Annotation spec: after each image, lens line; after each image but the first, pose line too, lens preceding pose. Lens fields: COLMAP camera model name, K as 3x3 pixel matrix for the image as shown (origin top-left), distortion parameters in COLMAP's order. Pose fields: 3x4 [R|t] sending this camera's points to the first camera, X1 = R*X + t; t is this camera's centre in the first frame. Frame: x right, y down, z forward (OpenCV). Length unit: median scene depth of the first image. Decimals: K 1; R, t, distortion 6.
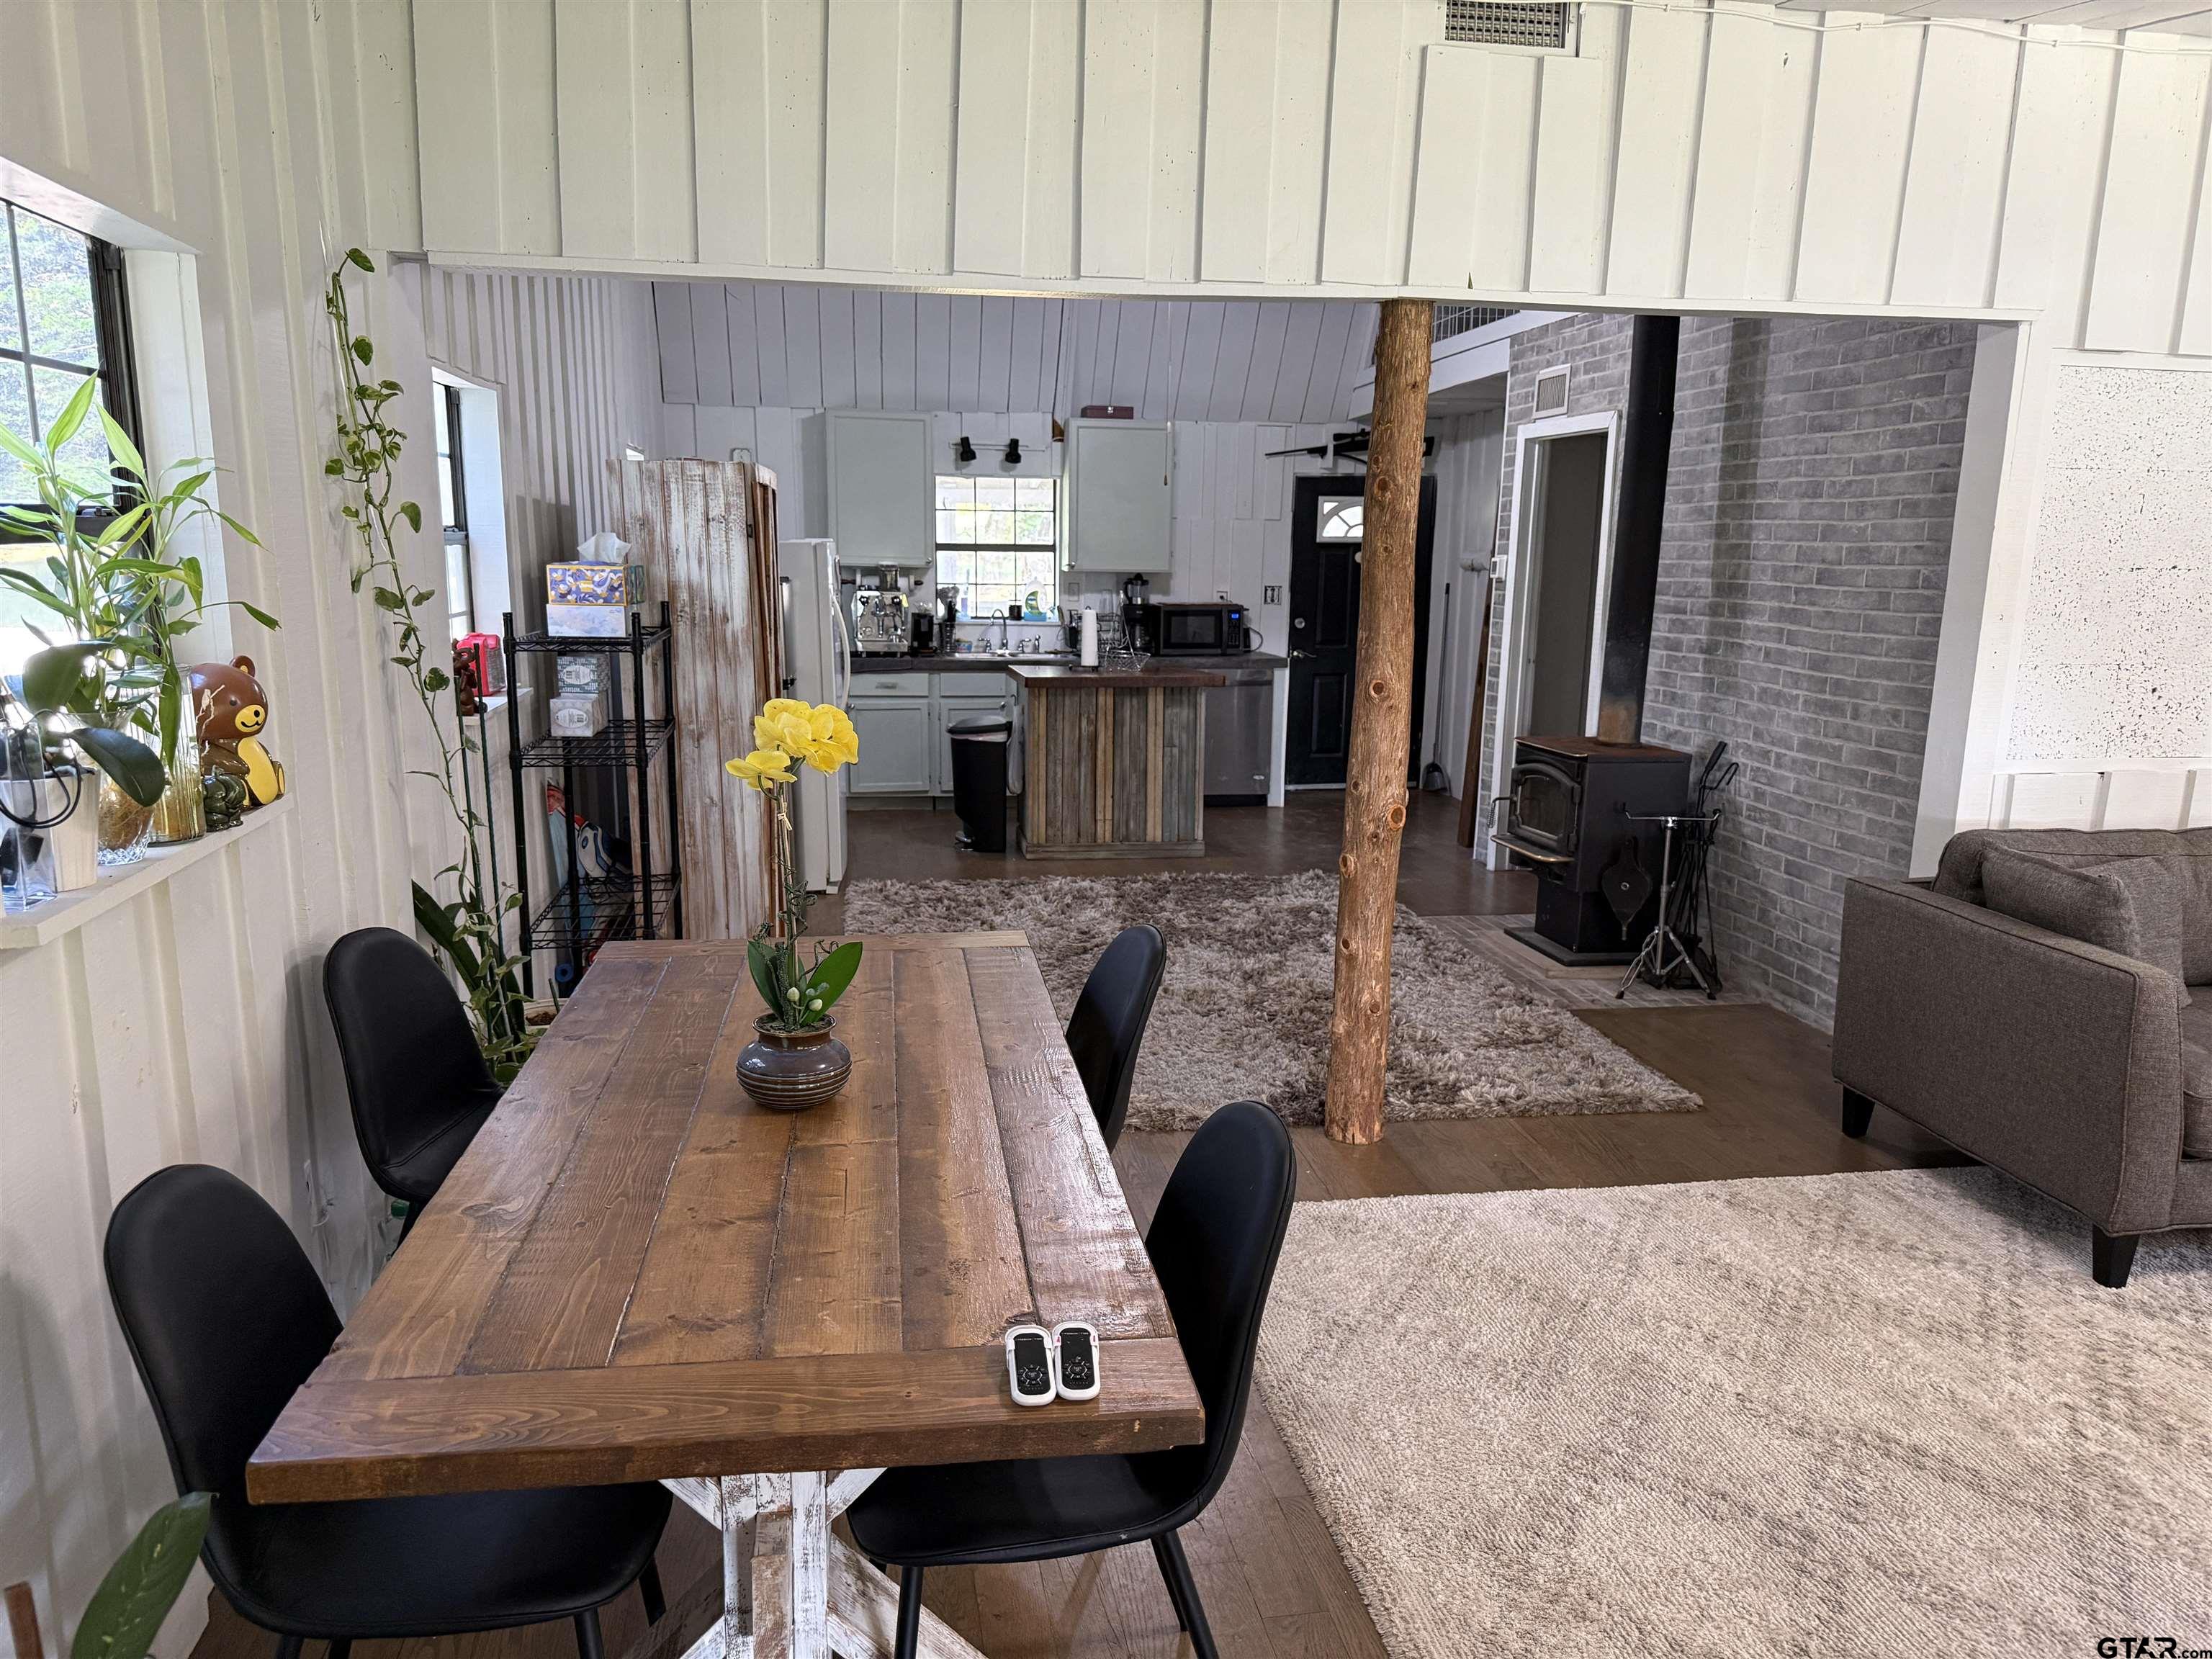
lens RADIAL K [[1528.1, 0, 1102.0], [0, 1528.1, 836.0], [0, 0, 1]] dist [0.013312, -0.002348]
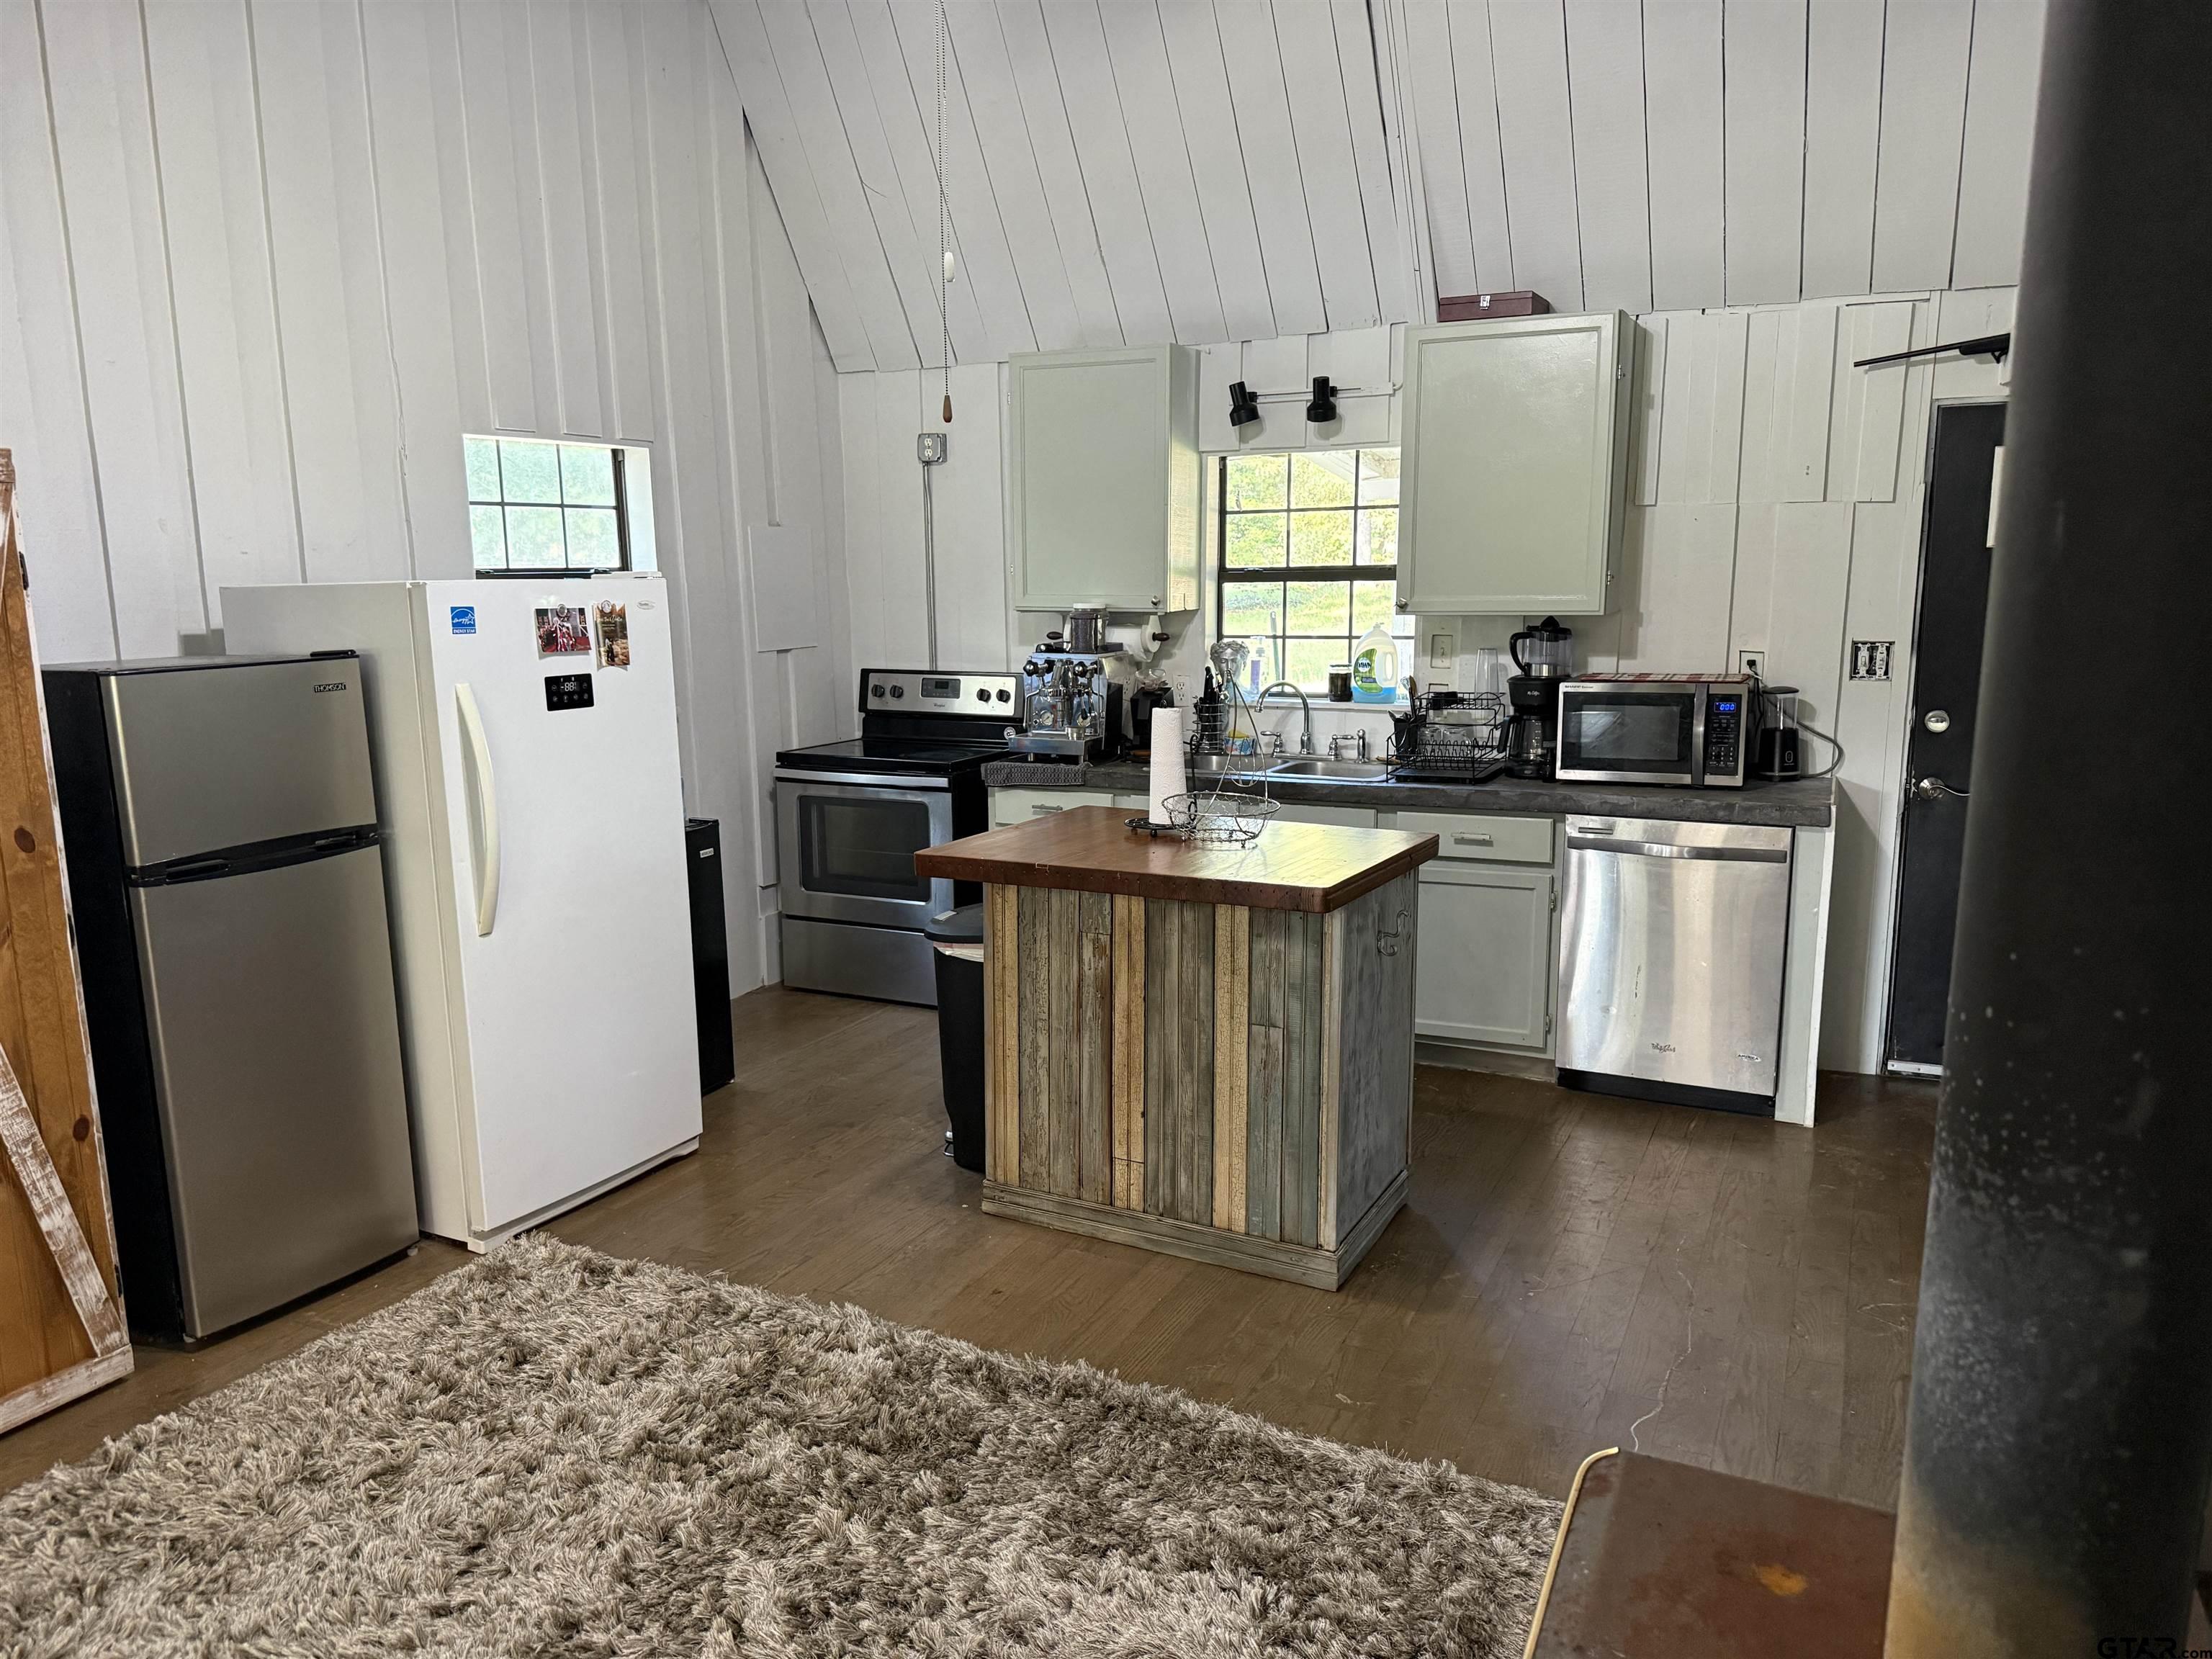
lens RADIAL K [[1528.1, 0, 1107.7], [0, 1528.1, 837.5], [0, 0, 1]] dist [0.013312, -0.002348]
pose [[0.817288, 0.080146, -0.570629, 0.250166], [-0.089659, 0.995907, 0.011462, -0.111746], [0.569212, 0.041794, 0.821128, 0.610268]]
